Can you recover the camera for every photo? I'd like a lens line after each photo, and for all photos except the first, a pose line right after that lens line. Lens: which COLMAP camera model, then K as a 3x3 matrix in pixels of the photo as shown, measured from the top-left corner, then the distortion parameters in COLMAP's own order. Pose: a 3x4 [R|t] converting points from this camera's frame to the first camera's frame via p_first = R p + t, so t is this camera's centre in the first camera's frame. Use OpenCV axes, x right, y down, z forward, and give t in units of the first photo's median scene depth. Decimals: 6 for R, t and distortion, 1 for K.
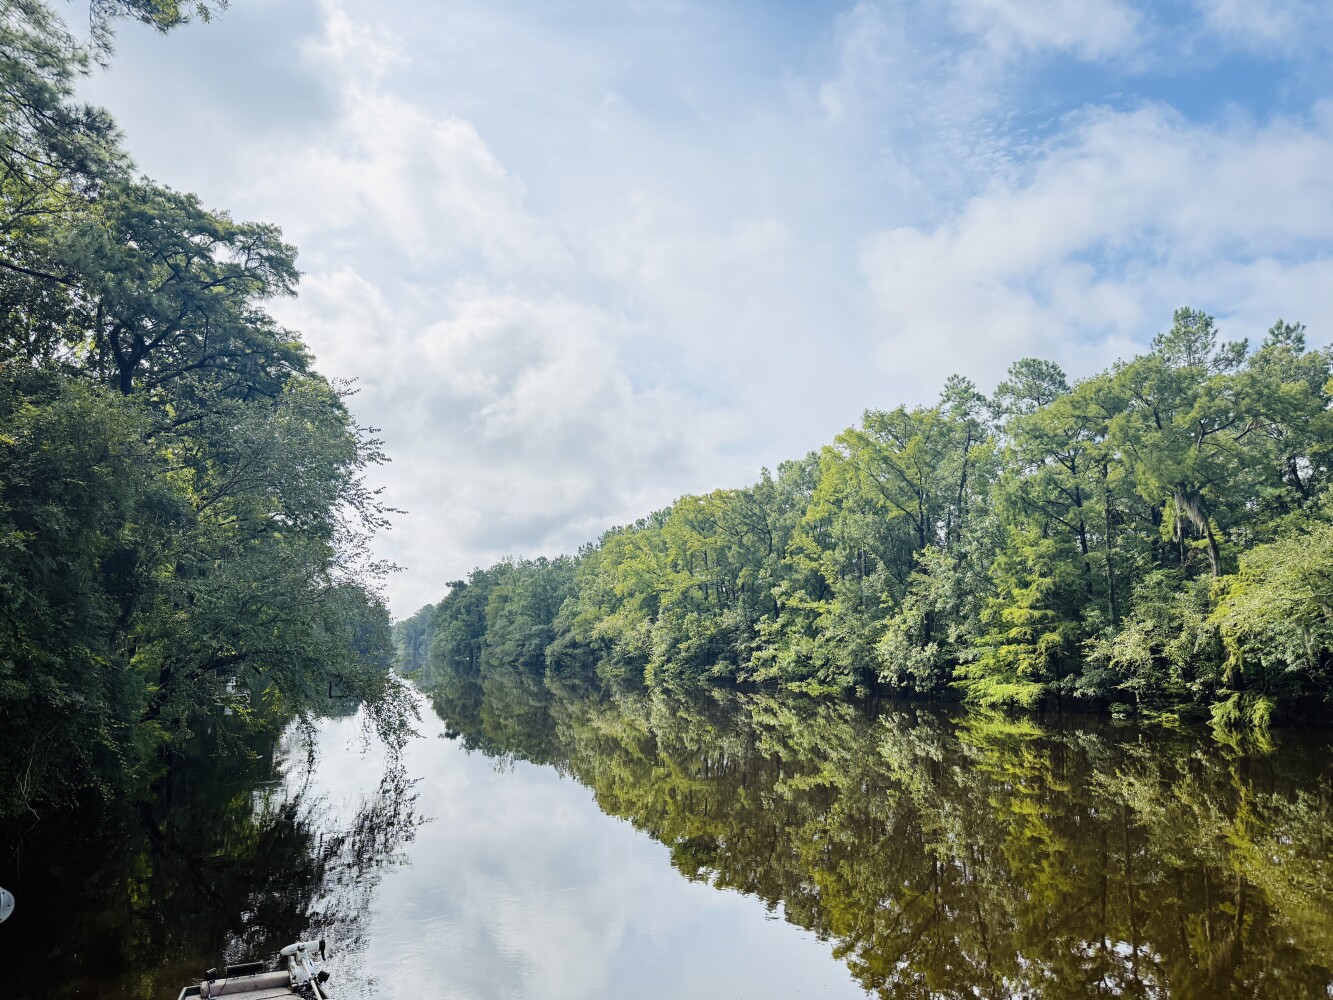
lens RADIAL K [[948.9, 0, 666.5], [0, 948.9, 500.0], [0, 0, 1]] dist [0.065820, -0.066344]
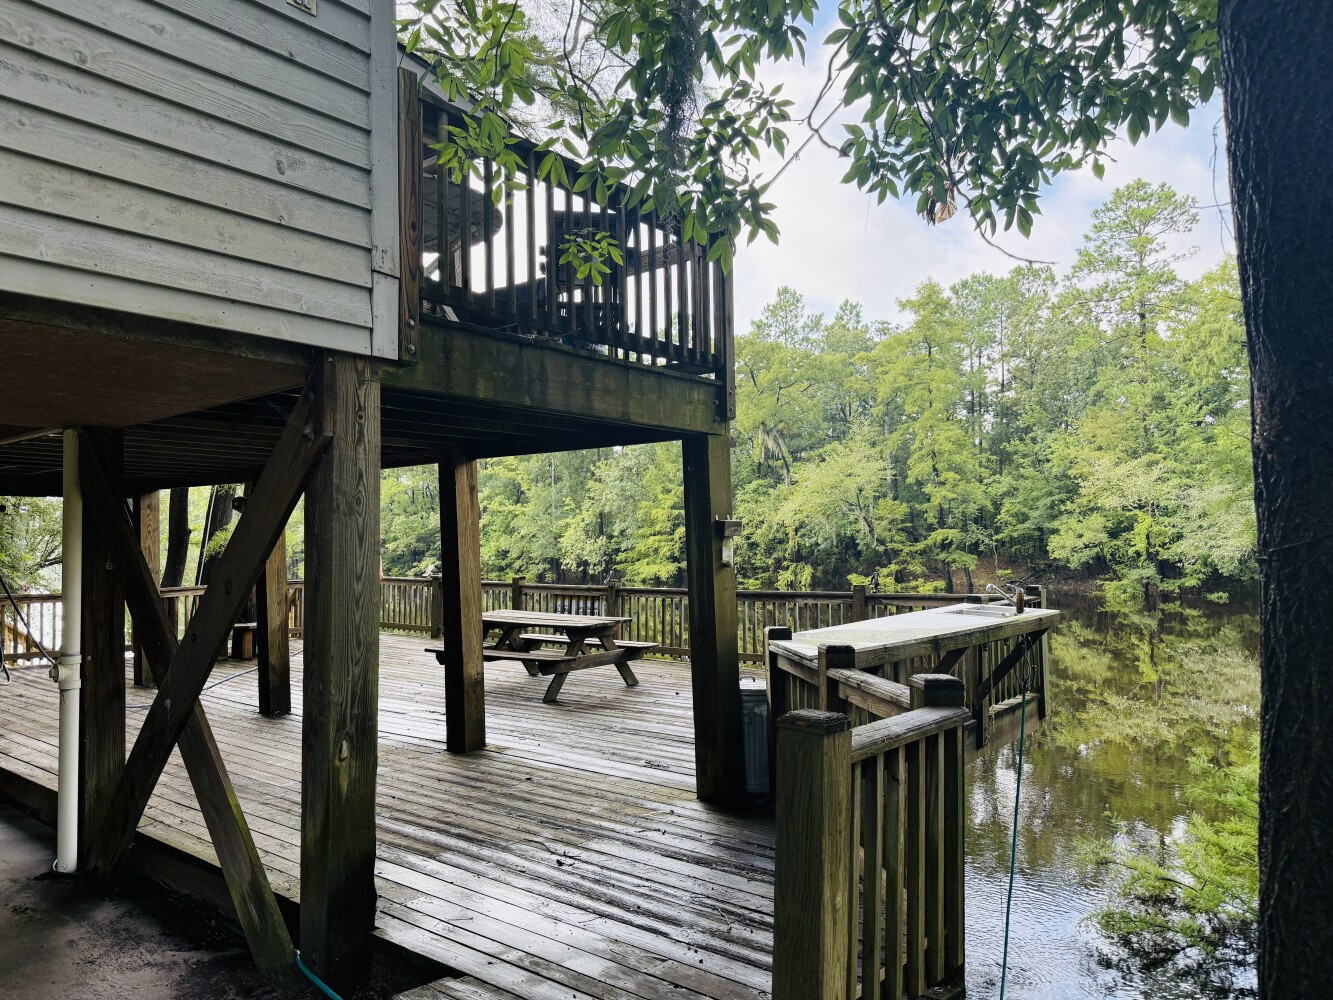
lens RADIAL K [[948.9, 0, 666.5], [0, 948.9, 500.0], [0, 0, 1]] dist [0.065820, -0.066344]
pose [[0.952363, -0.008890, 0.304838, -0.032547], [-0.022957, 0.994649, 0.100727, -0.033796], [-0.304102, -0.102927, 0.947063, -0.263740]]
